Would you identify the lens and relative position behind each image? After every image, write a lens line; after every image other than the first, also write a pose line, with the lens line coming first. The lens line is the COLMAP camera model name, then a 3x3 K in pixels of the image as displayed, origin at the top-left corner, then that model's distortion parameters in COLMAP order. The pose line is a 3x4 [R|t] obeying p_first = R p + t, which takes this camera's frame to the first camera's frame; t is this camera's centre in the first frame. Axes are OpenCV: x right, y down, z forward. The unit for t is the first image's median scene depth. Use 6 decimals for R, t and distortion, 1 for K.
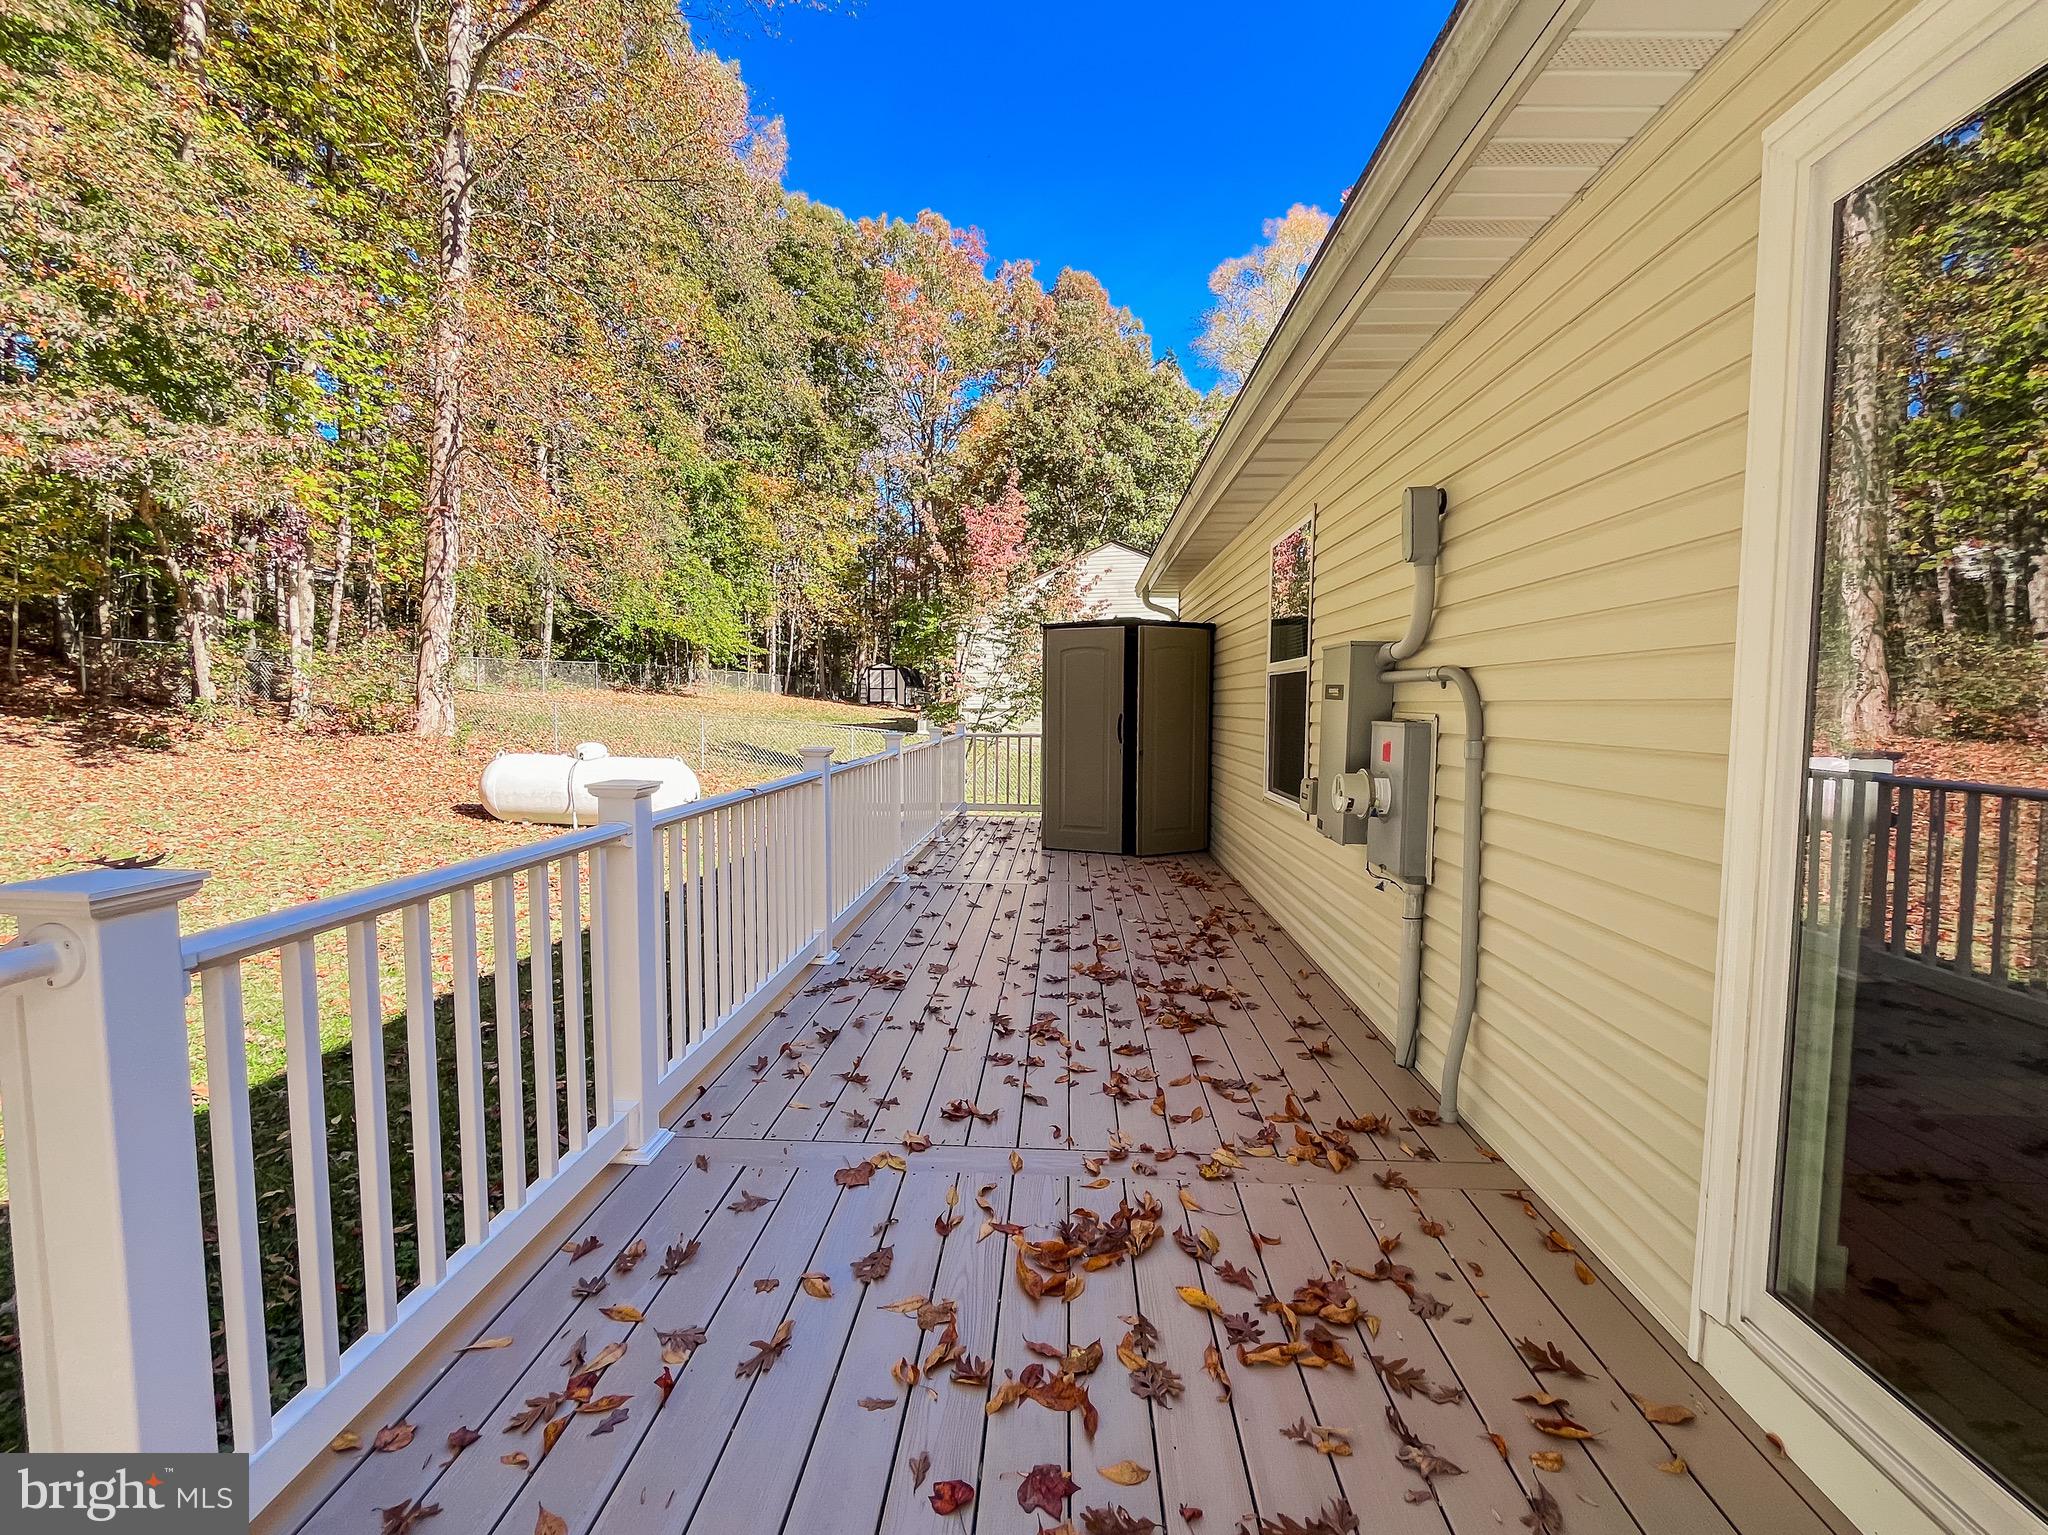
lens RADIAL K [[865.6, 0, 1029.6], [0, 865.6, 757.7], [0, 0, 1]] dist [-0.003650, -0.000290]
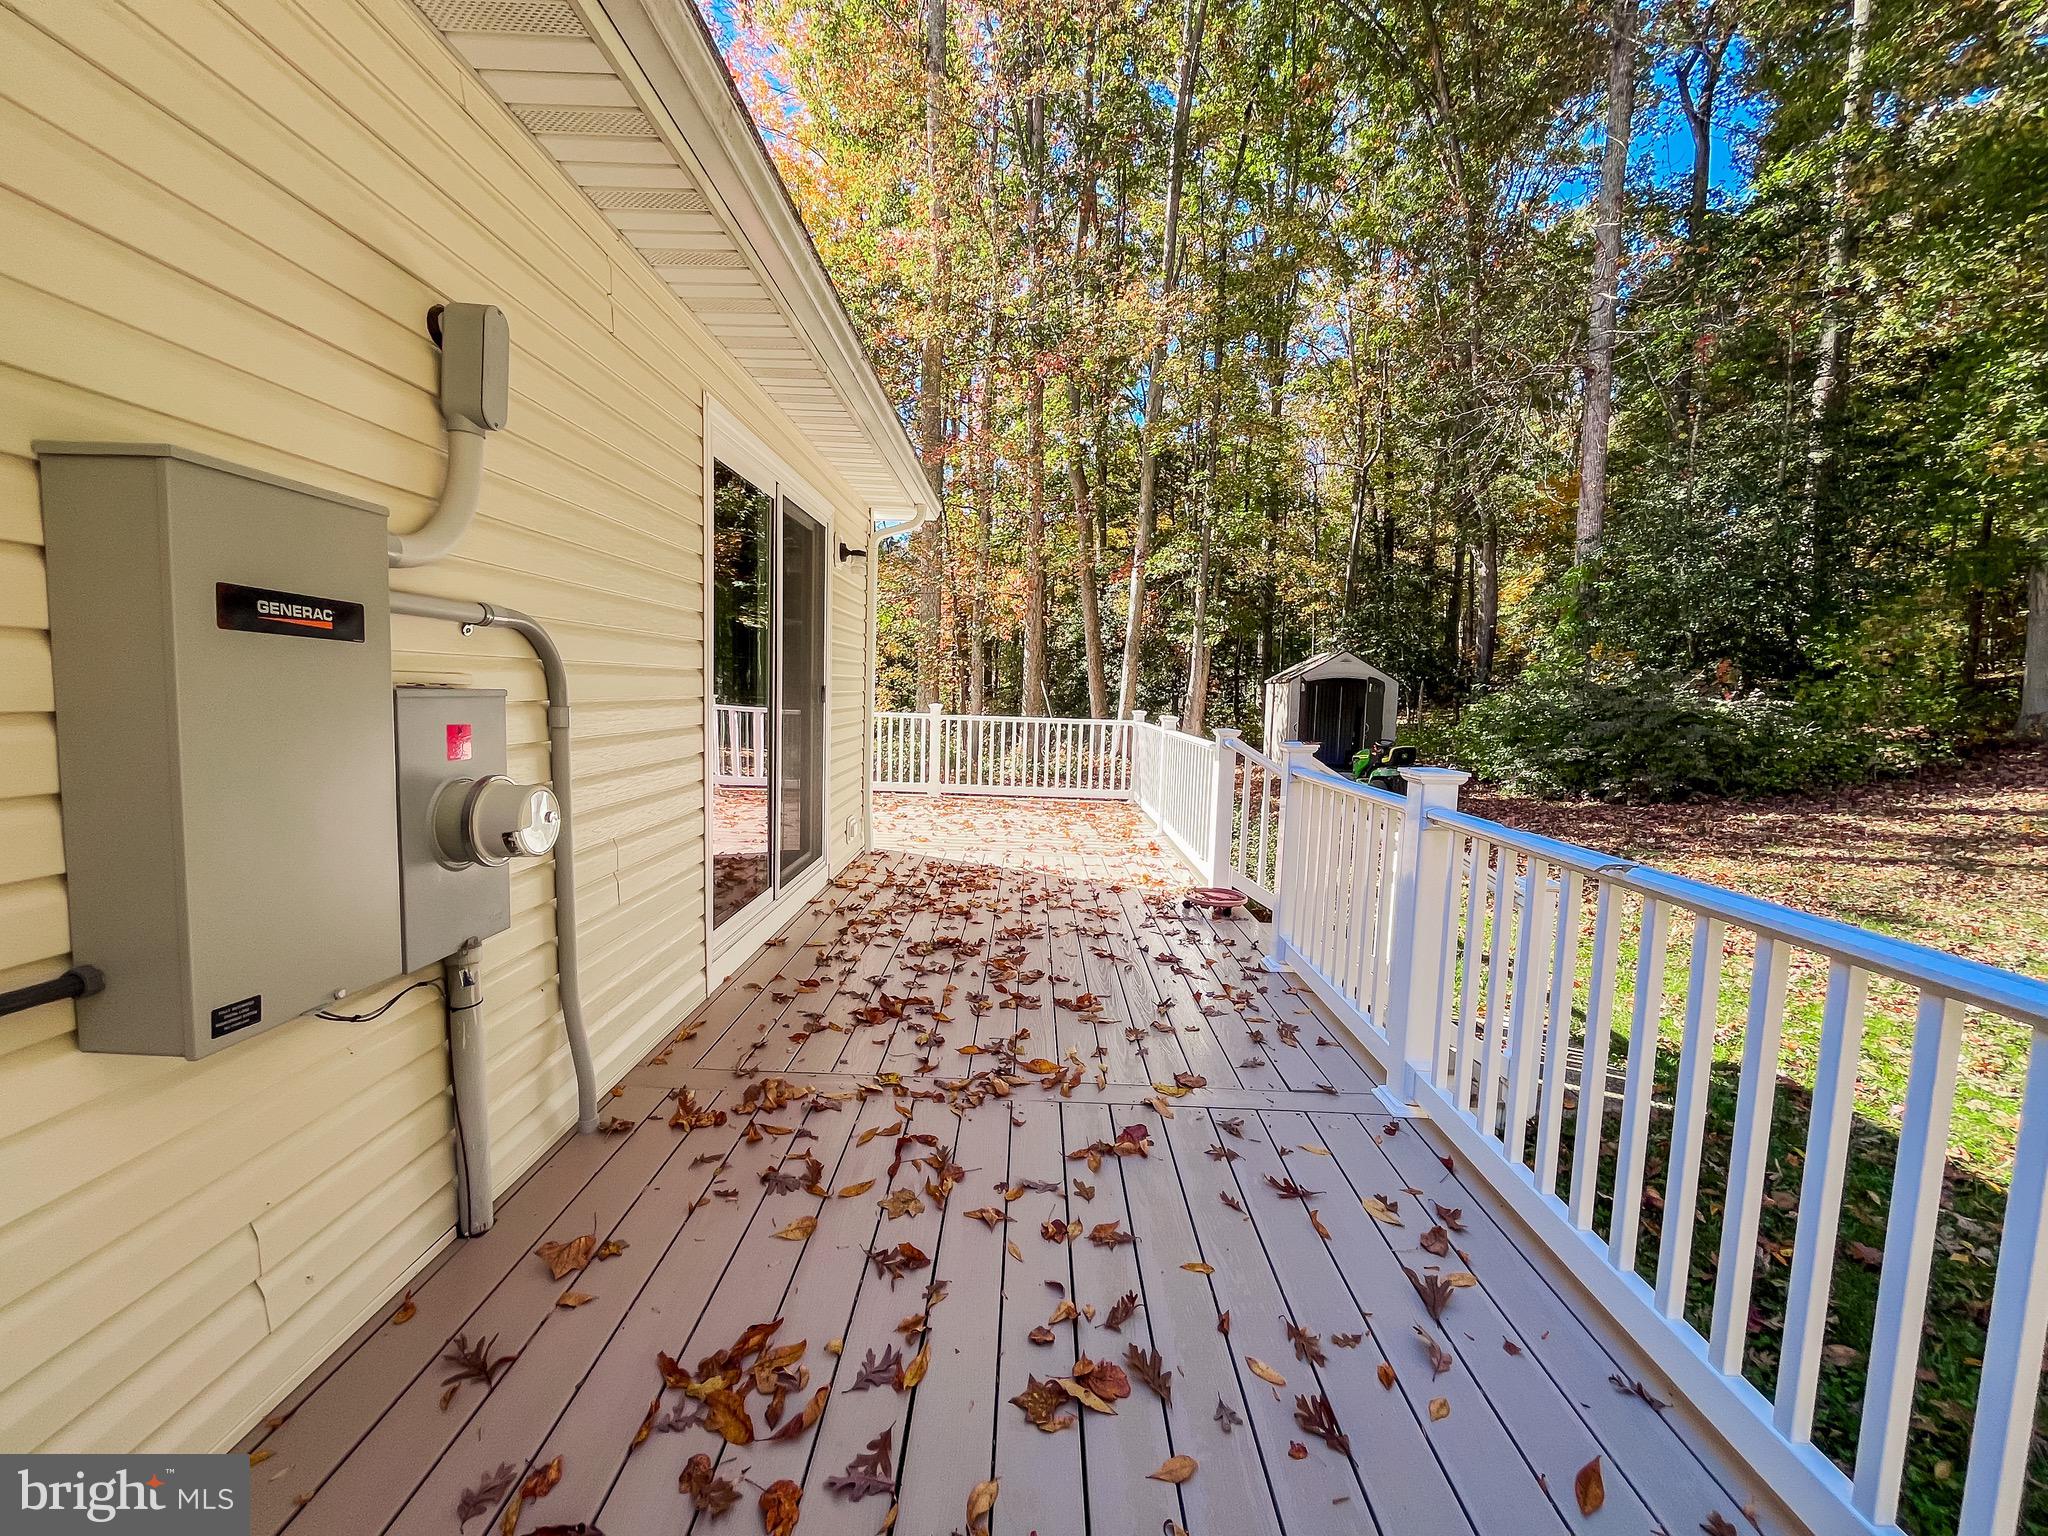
lens RADIAL K [[865.6, 0, 1029.6], [0, 865.6, 758.2], [0, 0, 1]] dist [-0.003650, -0.000290]
pose [[-0.998540, -0.032423, -0.043203, 0.085897], [-0.038256, 0.989147, 0.141864, -0.121520], [0.038134, 0.143310, -0.988943, 2.048918]]
